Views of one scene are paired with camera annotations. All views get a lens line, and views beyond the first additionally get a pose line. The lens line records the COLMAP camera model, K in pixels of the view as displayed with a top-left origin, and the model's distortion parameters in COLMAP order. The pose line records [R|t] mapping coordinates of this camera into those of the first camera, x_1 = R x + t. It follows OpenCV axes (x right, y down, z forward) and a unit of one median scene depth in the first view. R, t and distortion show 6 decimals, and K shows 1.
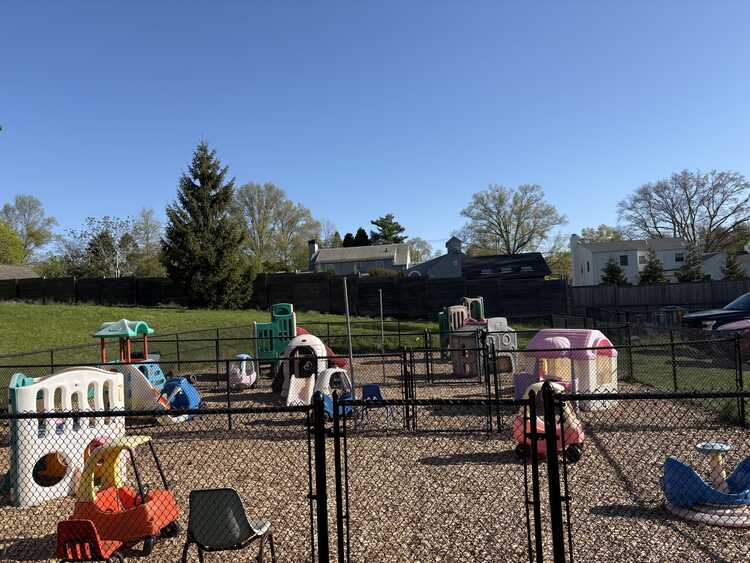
lens RADIAL K [[551.6, 0, 375.0], [0, 551.6, 281.5], [0, 0, 1]] dist [0.070419, -0.081404]
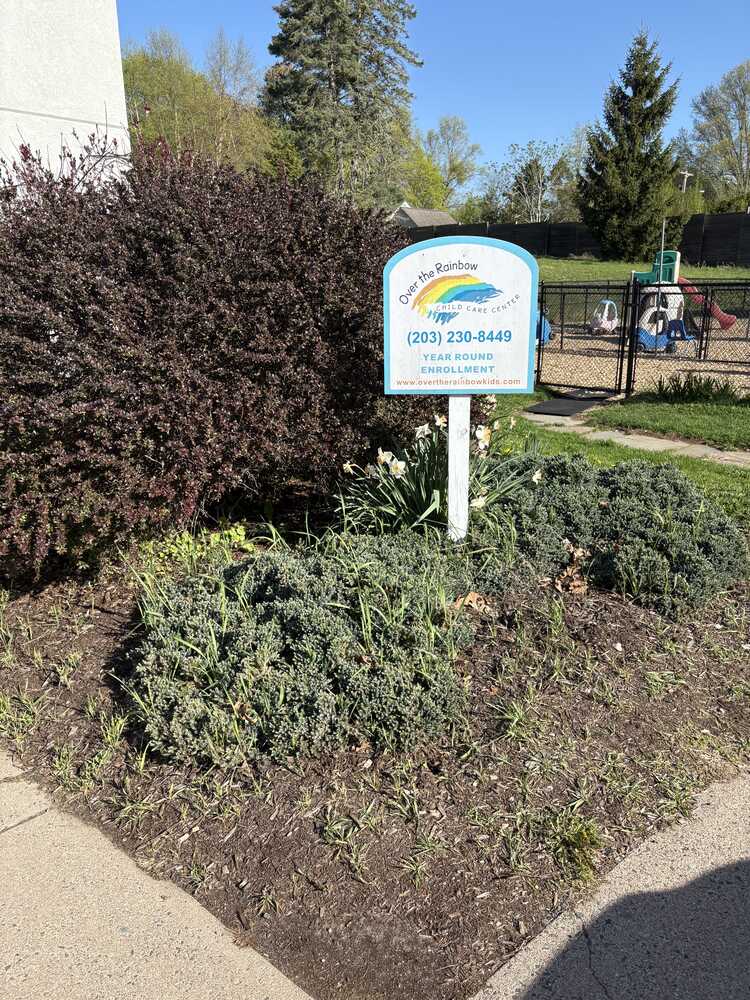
lens RADIAL K [[735.5, 0, 377.7], [0, 735.5, 502.1], [0, 0, 1]] dist [0.070419, -0.081404]
pose [[0.797859, 0.205474, -0.566746, 0.115865], [0.003562, 0.938498, 0.345267, 0.001048], [0.602833, -0.277493, 0.748057, -0.167763]]
